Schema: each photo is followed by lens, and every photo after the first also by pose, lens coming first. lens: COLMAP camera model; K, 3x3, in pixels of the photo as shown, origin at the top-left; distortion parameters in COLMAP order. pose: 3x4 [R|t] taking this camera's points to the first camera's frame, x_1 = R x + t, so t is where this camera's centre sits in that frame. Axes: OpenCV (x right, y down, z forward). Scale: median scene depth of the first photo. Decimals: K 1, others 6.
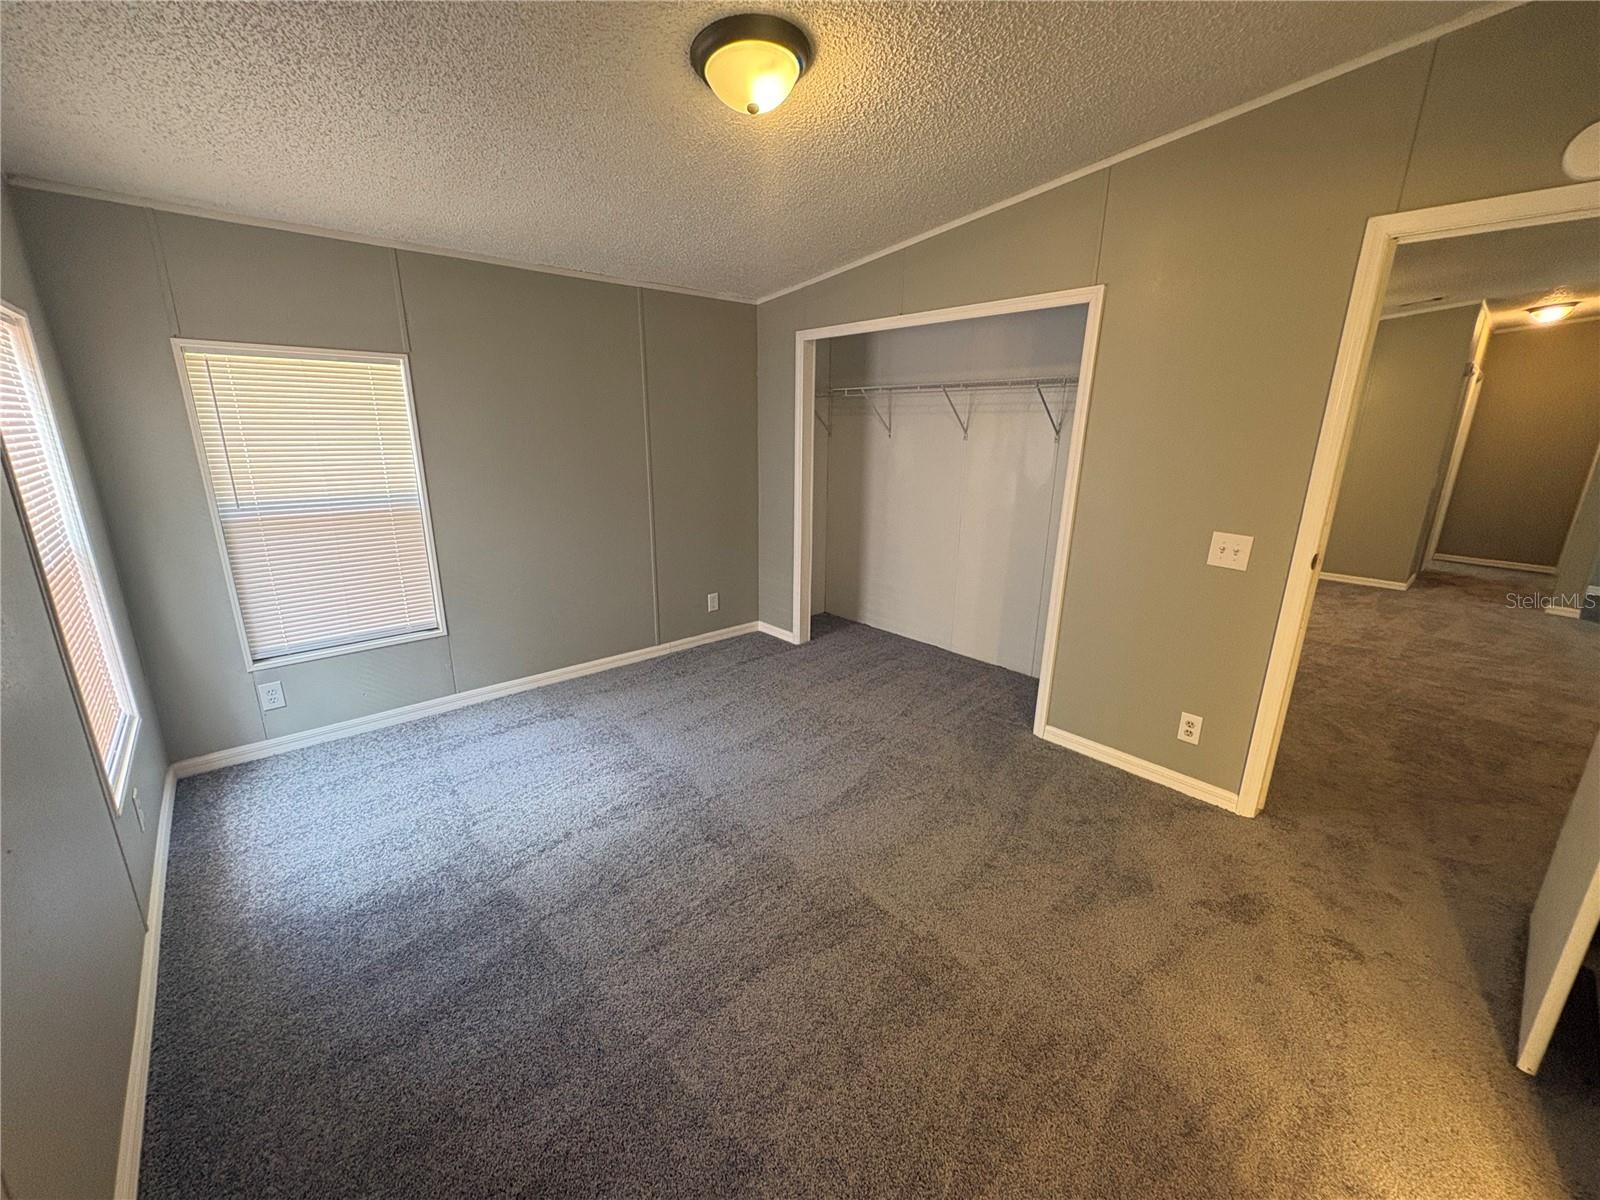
lens RADIAL K [[640.2, 0, 804.0], [0, 640.2, 600.8], [0, 0, 1]] dist [0.008150, -0.000540]
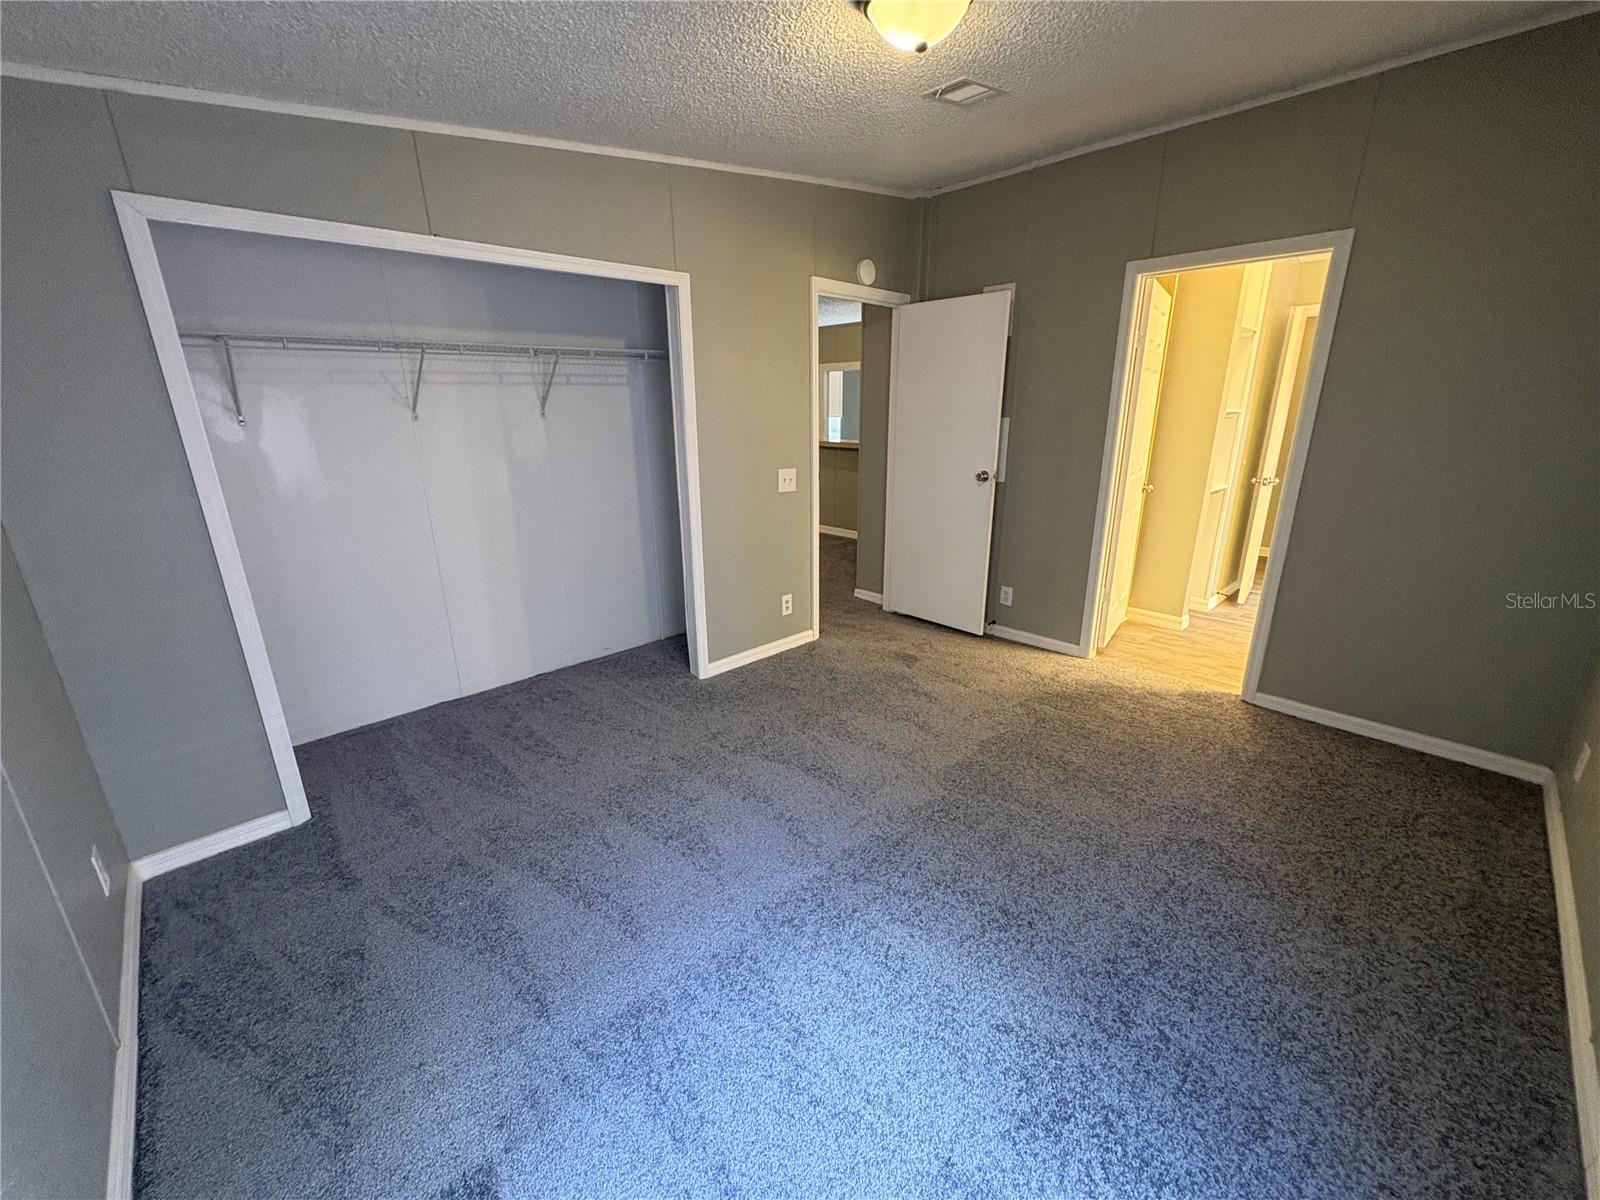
lens RADIAL K [[640.2, 0, 804.0], [0, 640.2, 598.7], [0, 0, 1]] dist [0.008150, -0.000540]
pose [[-0.026127, -0.301885, 0.952986, -0.782073], [0.277569, 0.913635, 0.297030, -0.235286], [-0.960350, 0.272280, 0.059923, 0.858564]]
